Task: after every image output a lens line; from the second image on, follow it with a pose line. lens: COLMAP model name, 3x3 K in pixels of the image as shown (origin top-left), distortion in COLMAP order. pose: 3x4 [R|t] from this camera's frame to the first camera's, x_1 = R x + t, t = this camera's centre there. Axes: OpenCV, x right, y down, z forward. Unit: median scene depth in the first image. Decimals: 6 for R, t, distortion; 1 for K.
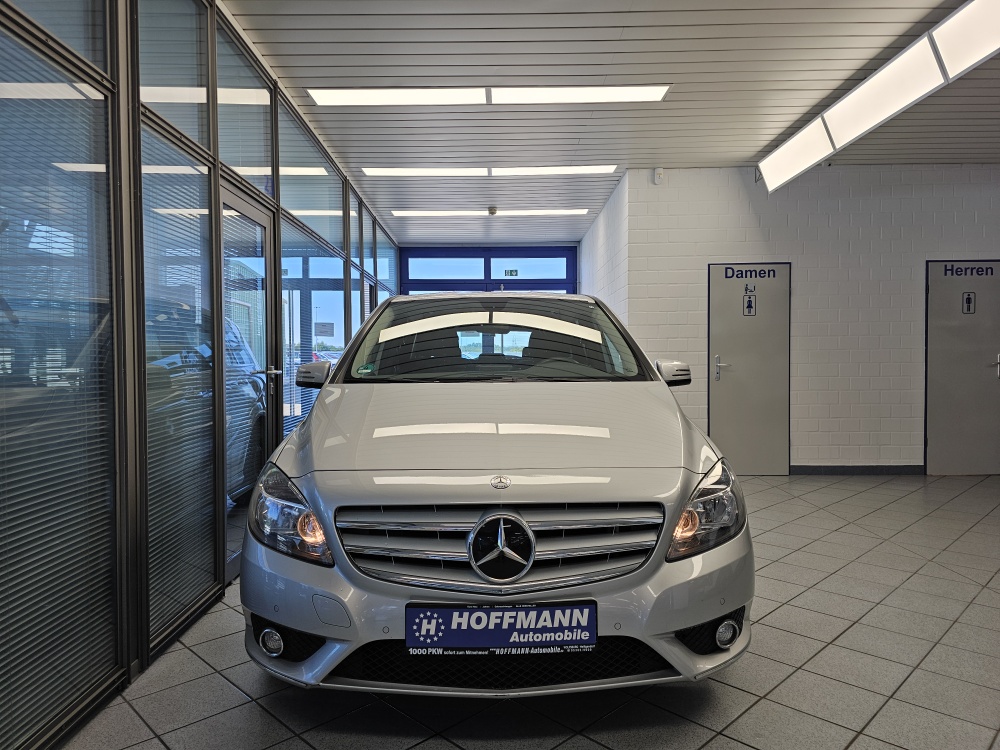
lens RADIAL K [[683.4, 0, 504.0], [0, 683.4, 374.8], [0, 0, 1]] dist [0.053642, -0.054820]
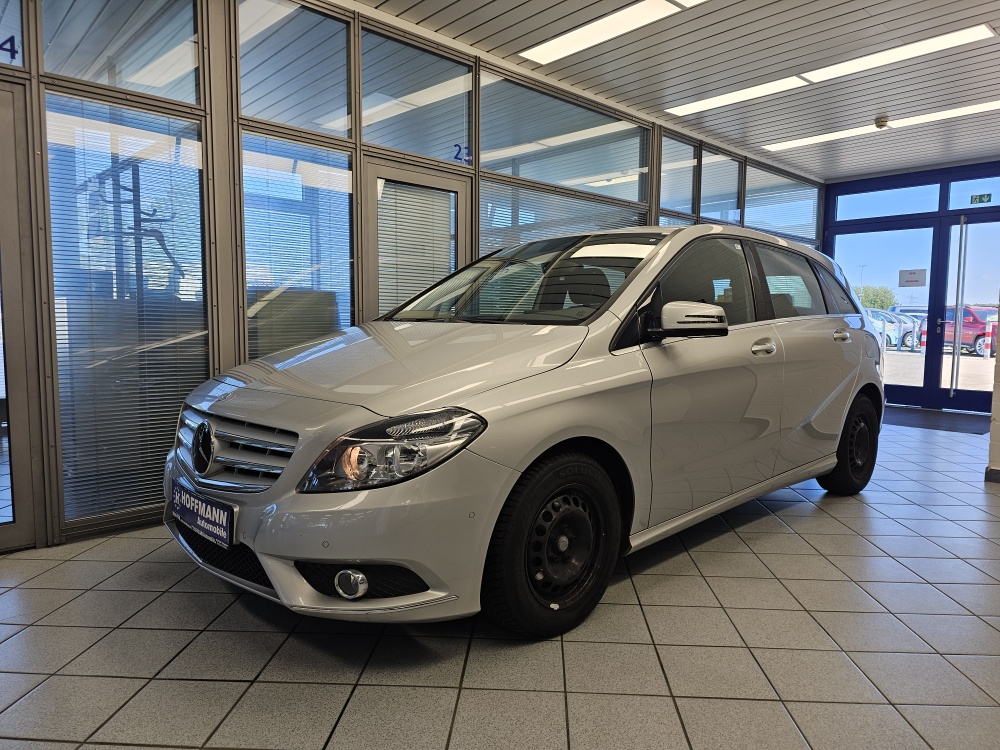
lens RADIAL K [[683.4, 0, 483.9], [0, 683.4, 376.3], [0, 0, 1]] dist [0.053642, -0.054820]
pose [[0.662006, 0.071992, -0.746033, 0.521951], [-0.029779, 0.997117, 0.069796, 0.010738], [0.748907, -0.023989, 0.662241, 0.242910]]
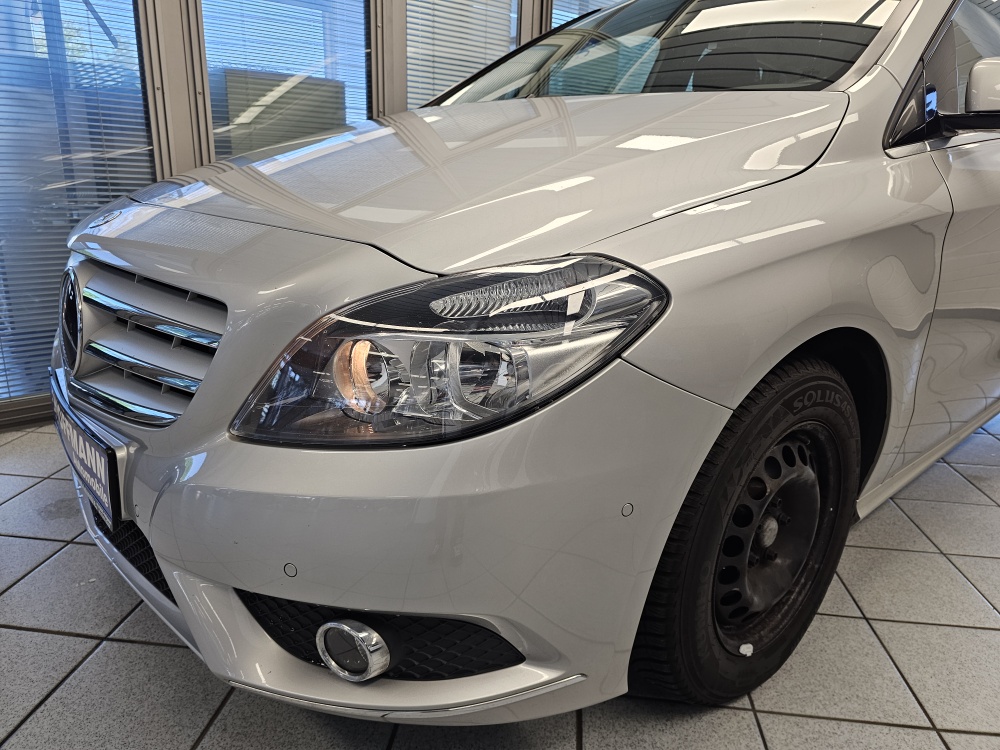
lens RADIAL K [[683.4, 0, 471.4], [0, 683.4, 398.1], [0, 0, 1]] dist [0.053642, -0.054820]
pose [[0.618675, 0.283272, -0.732802, 0.296871], [-0.052801, 0.945619, 0.320961, 0.042502], [0.783871, -0.159878, 0.599988, 0.384255]]
